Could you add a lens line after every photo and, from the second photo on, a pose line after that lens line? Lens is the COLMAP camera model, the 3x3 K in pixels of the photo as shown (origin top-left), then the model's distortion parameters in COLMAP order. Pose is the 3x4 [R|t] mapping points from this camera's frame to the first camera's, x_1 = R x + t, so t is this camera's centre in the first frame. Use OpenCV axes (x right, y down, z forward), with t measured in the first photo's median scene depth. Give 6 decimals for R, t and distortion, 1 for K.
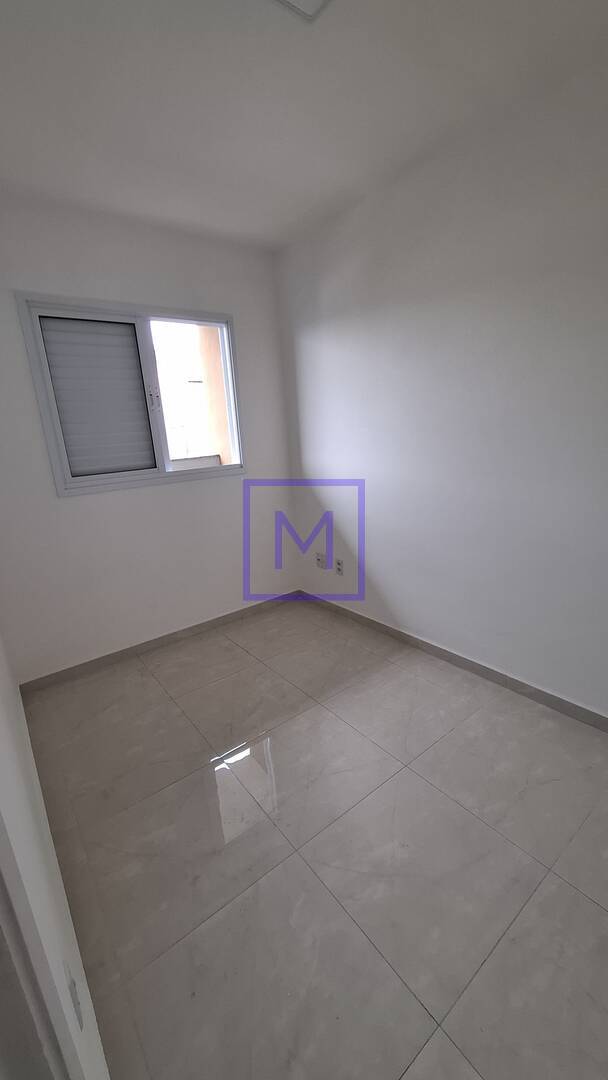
lens RADIAL K [[428.9, 0, 300.6], [0, 428.9, 546.6], [0, 0, 1]] dist [0.000172, 0.000273]
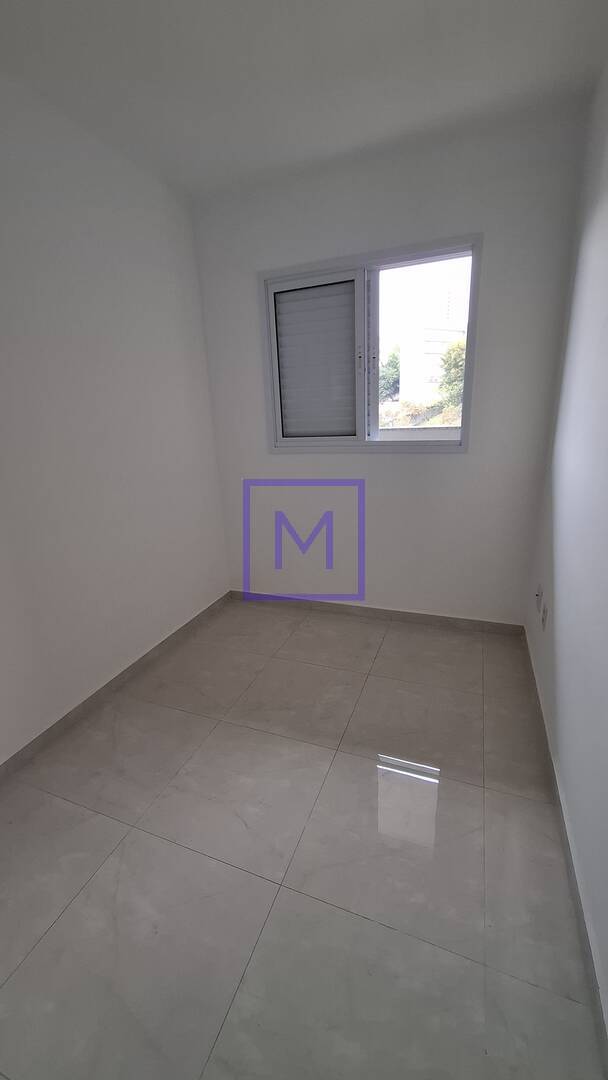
lens RADIAL K [[428.9, 0, 300.6], [0, 428.9, 546.6], [0, 0, 1]] dist [0.000172, 0.000273]
pose [[0.519860, 0.299849, -0.799898, 0.480627], [-0.220801, 0.951718, 0.213259, -0.137360], [0.825223, 0.065754, 0.560967, 0.420553]]
